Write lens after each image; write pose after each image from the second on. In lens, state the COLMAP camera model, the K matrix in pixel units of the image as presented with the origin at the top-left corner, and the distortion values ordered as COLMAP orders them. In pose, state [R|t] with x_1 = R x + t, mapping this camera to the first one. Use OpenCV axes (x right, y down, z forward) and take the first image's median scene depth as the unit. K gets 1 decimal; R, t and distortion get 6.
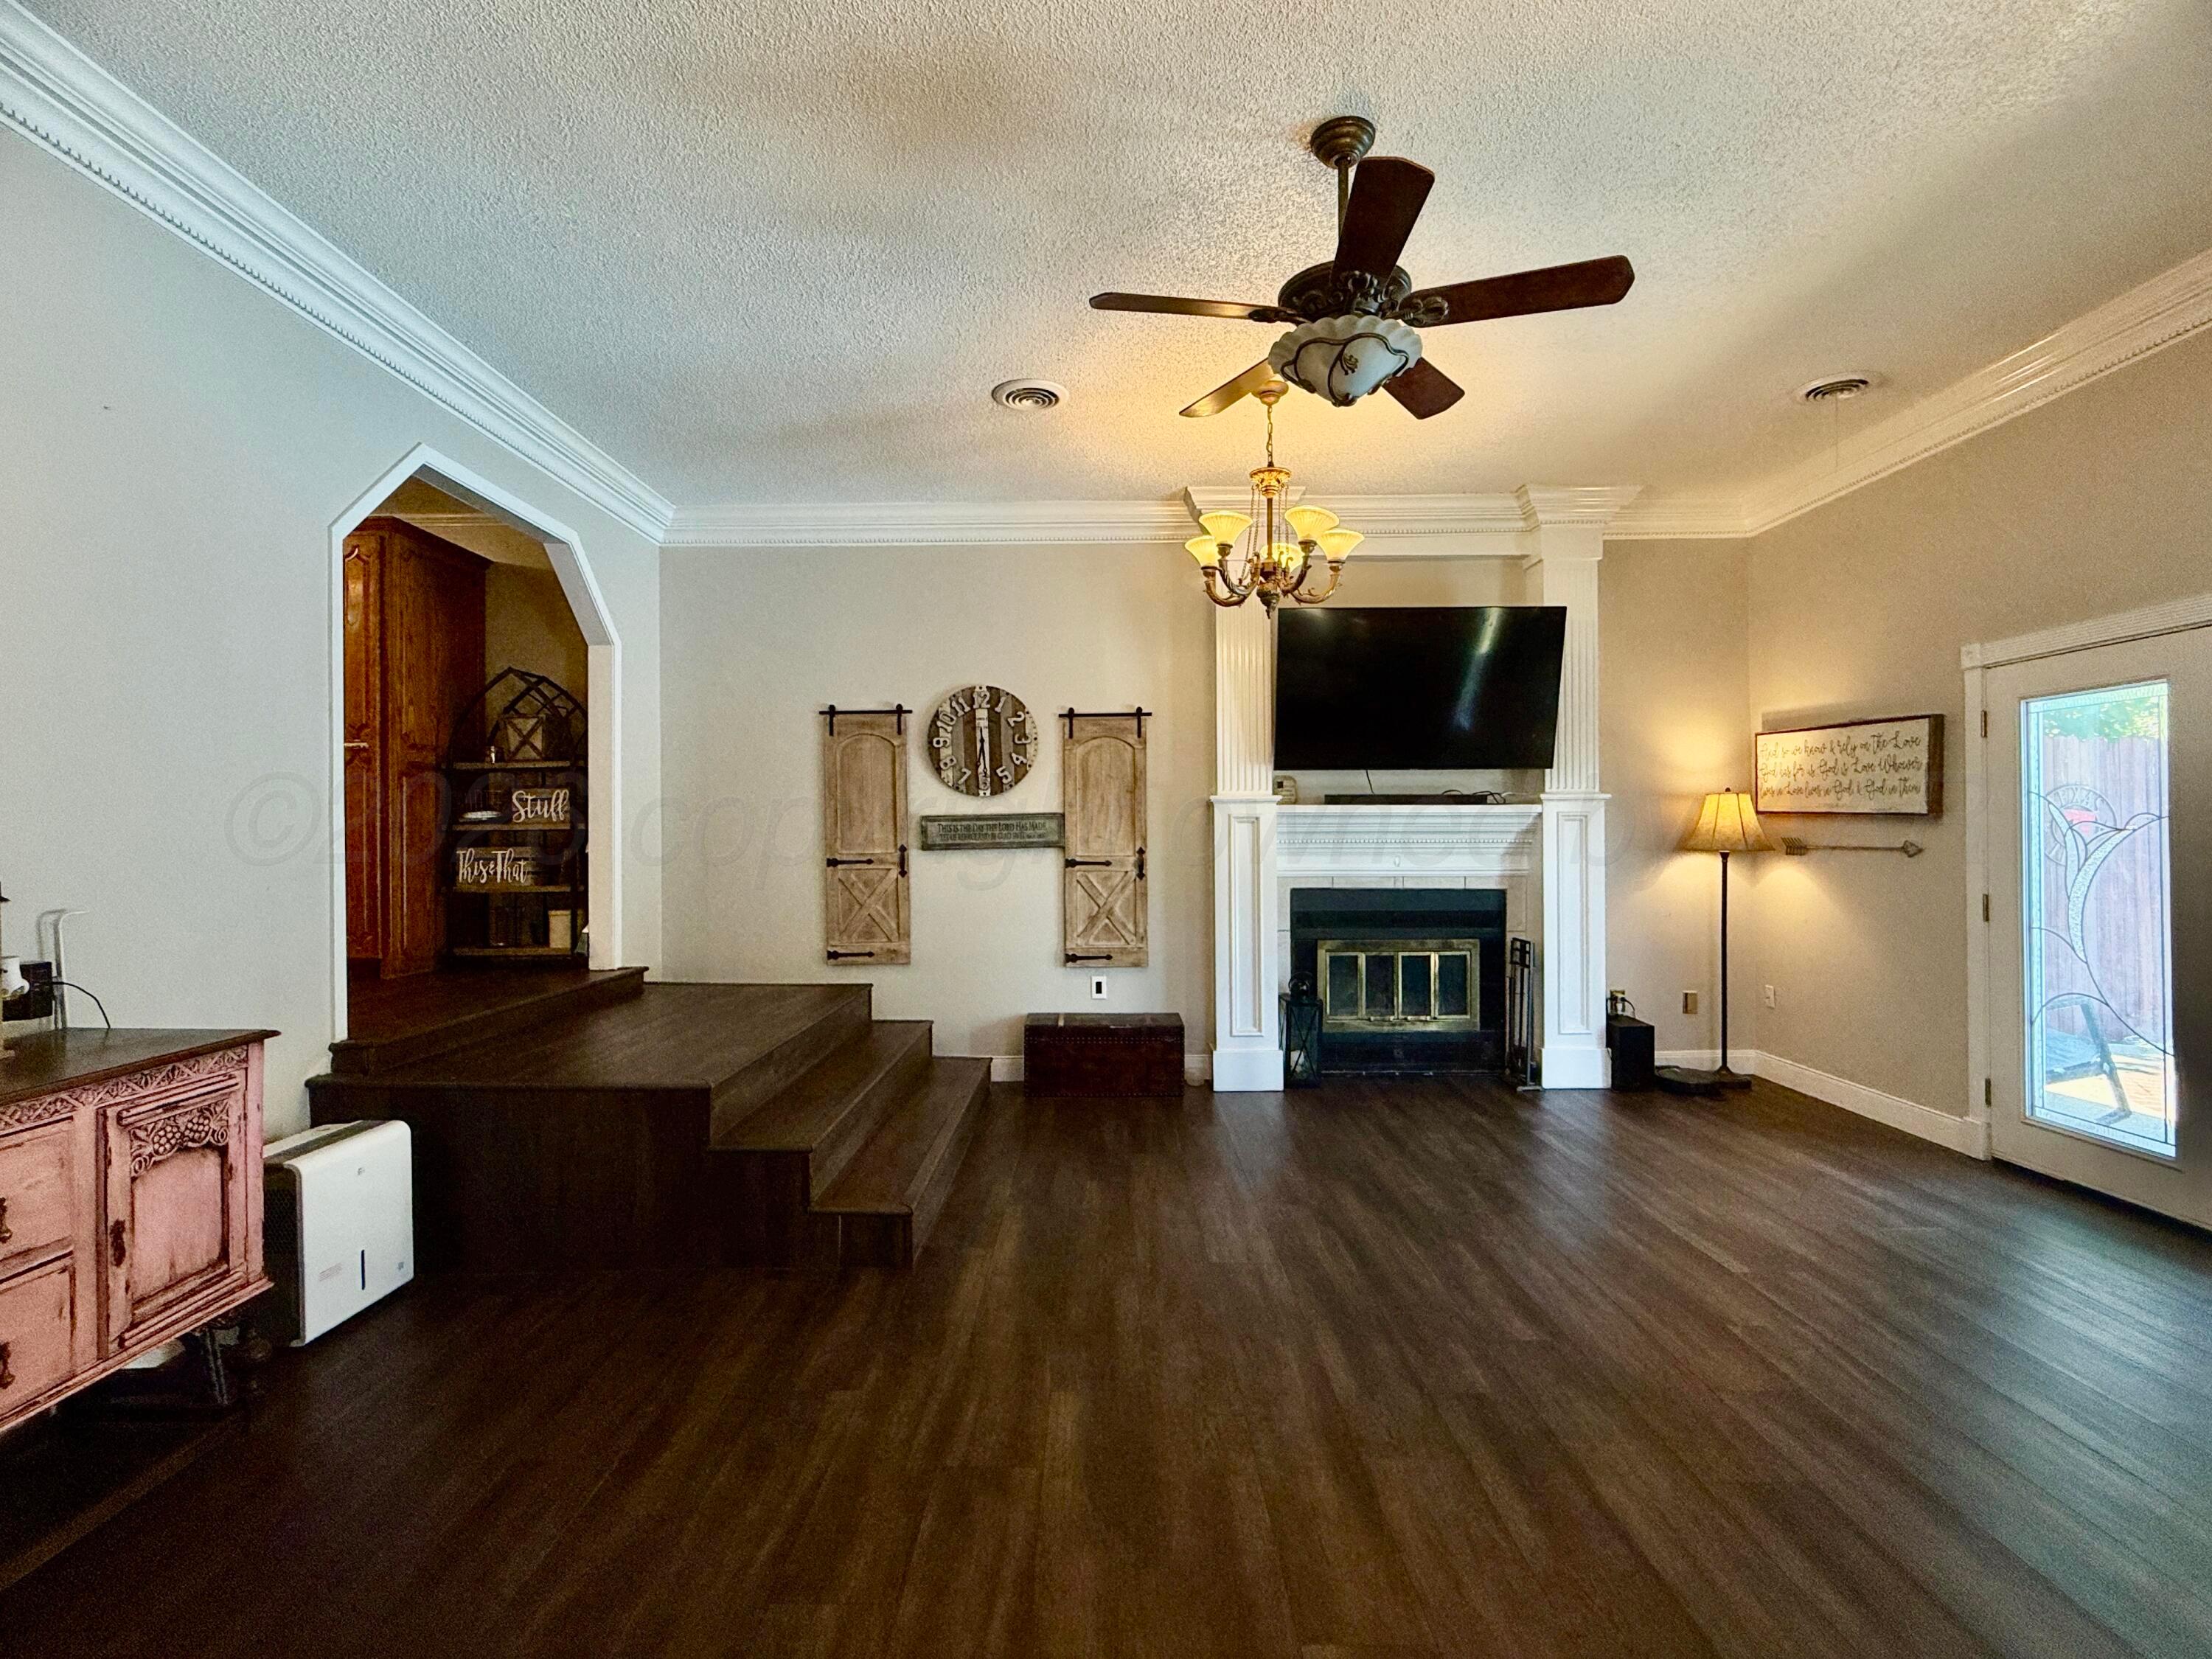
lens RADIAL K [[1026.6, 0, 1107.3], [0, 1026.6, 837.1], [0, 0, 1]] dist [0.000134, -0.000060]
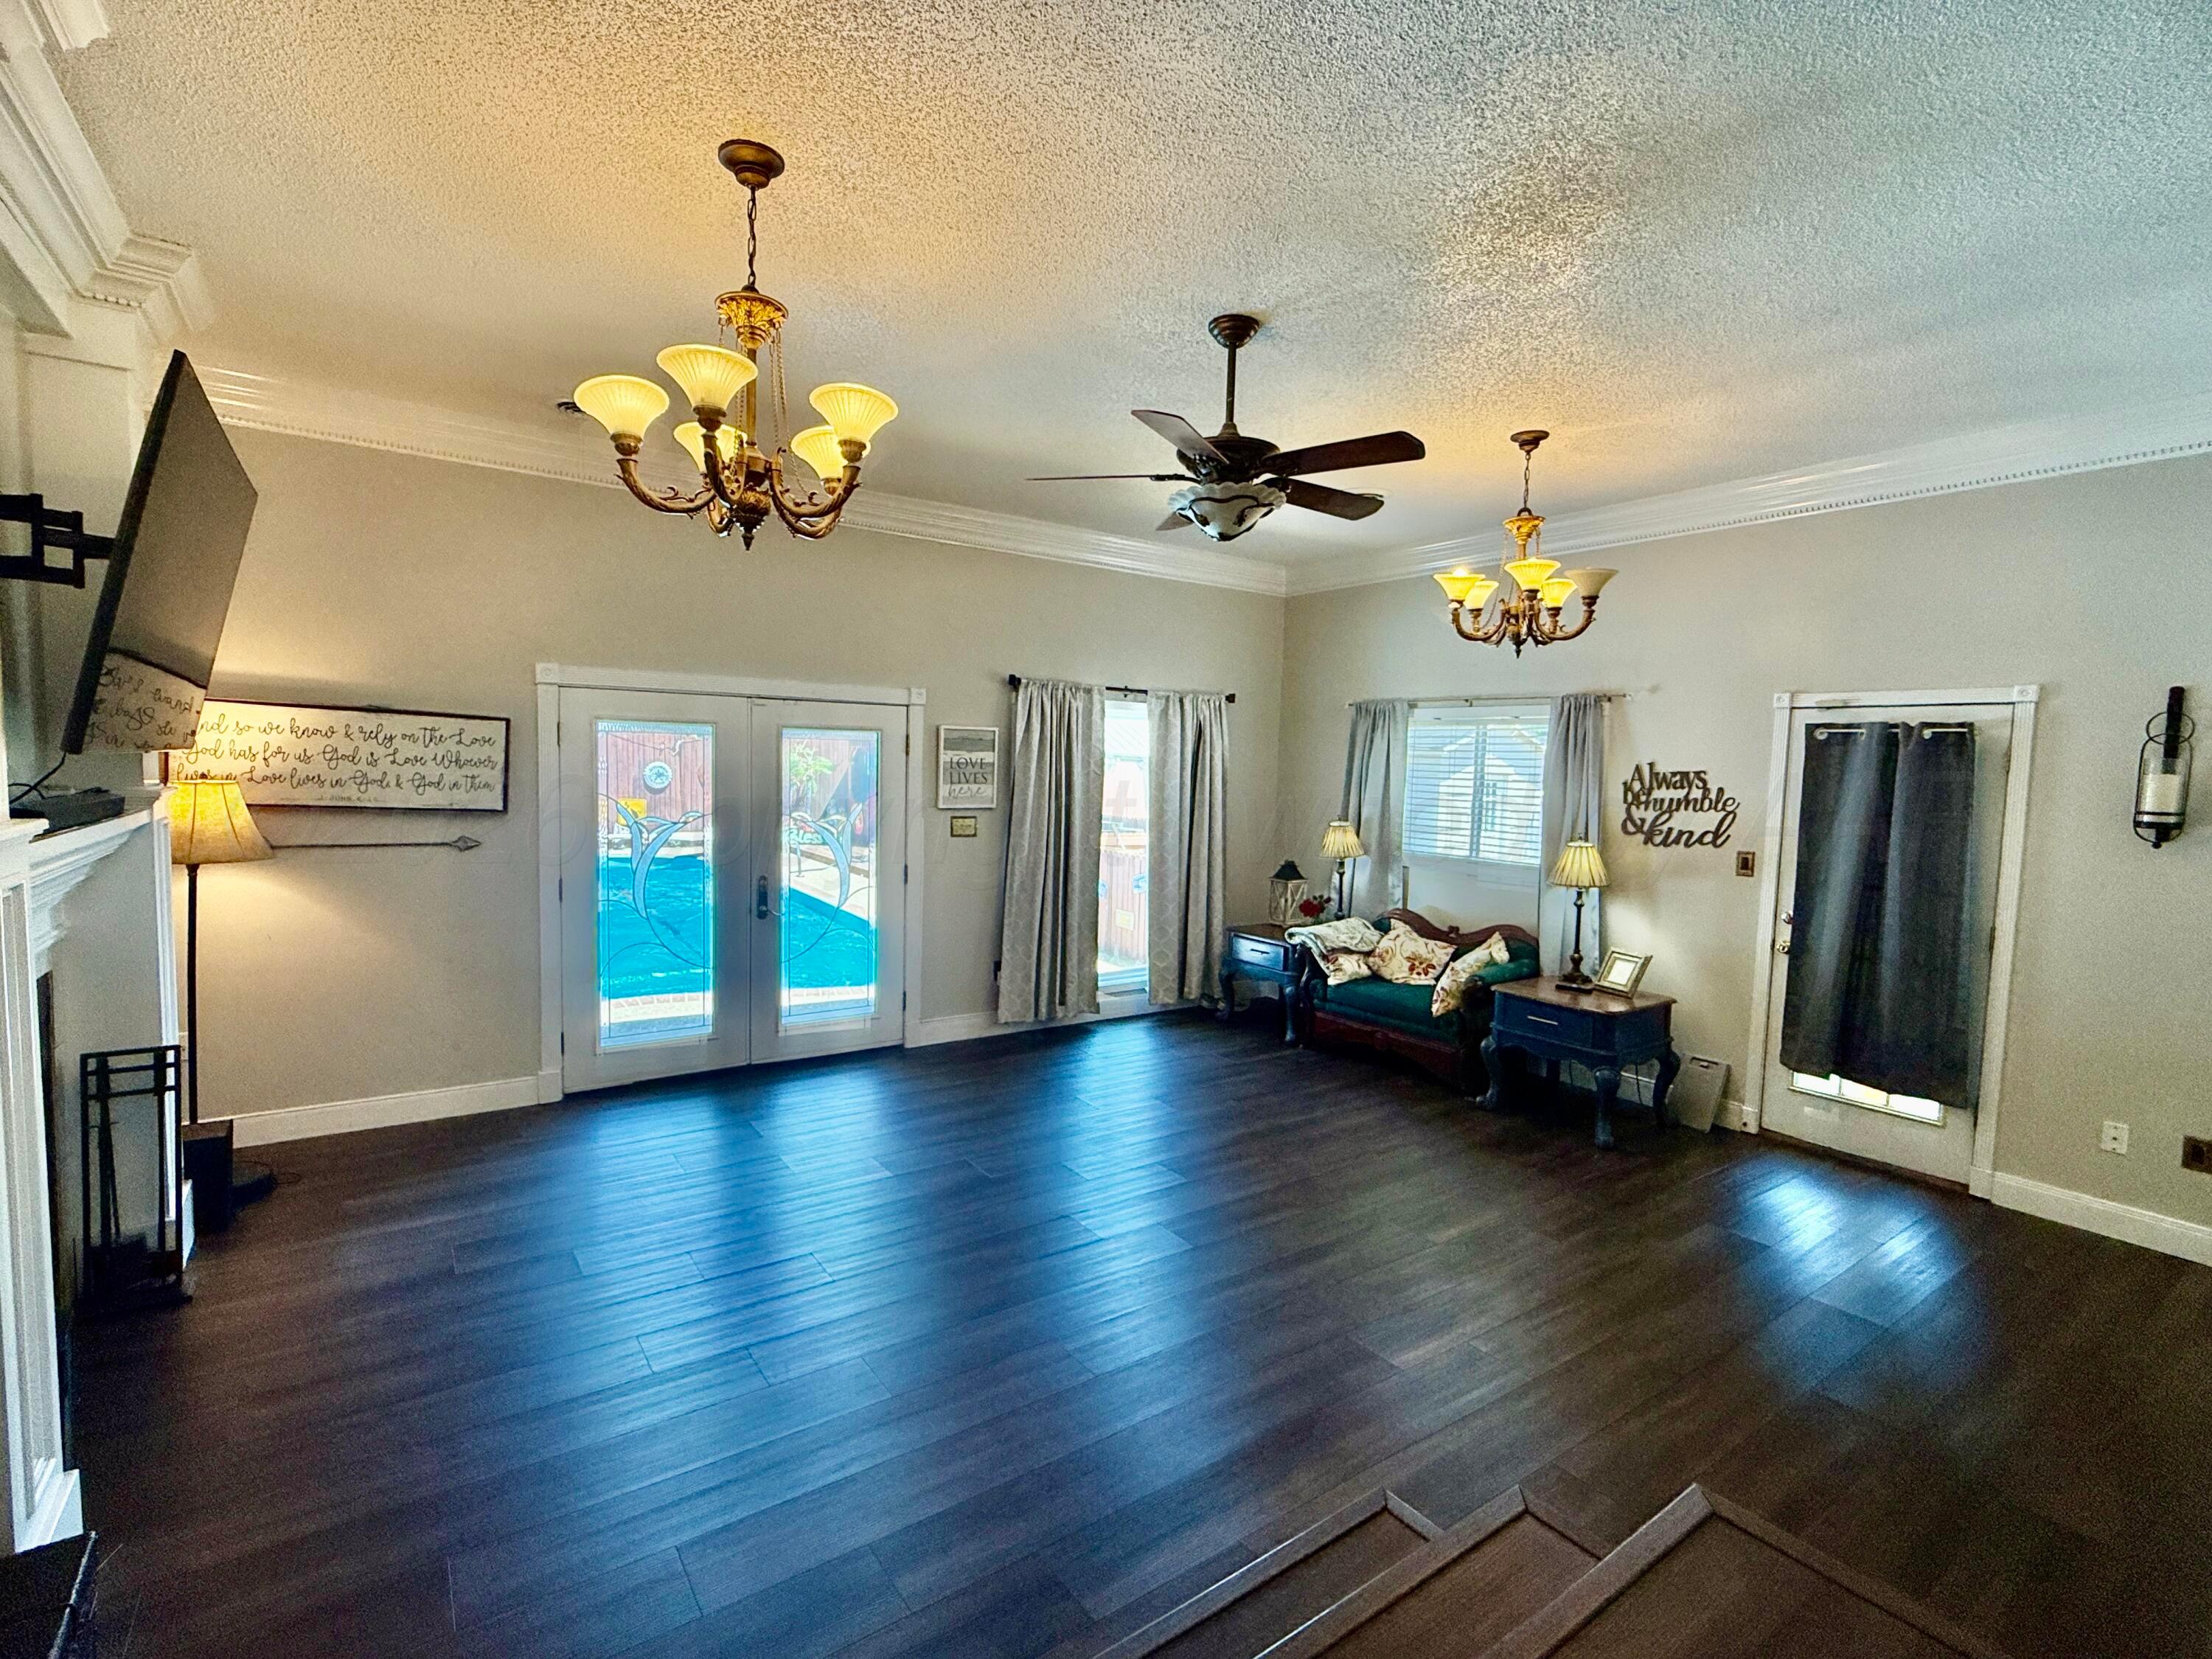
lens RADIAL K [[1026.6, 0, 1109.2], [0, 1026.6, 833.2], [0, 0, 1]] dist [0.000134, -0.000060]
pose [[-0.577478, -0.069561, 0.813437, -0.356225], [-0.024995, 0.997403, 0.067549, -0.070472], [-0.816023, 0.018676, -0.577717, 0.892023]]
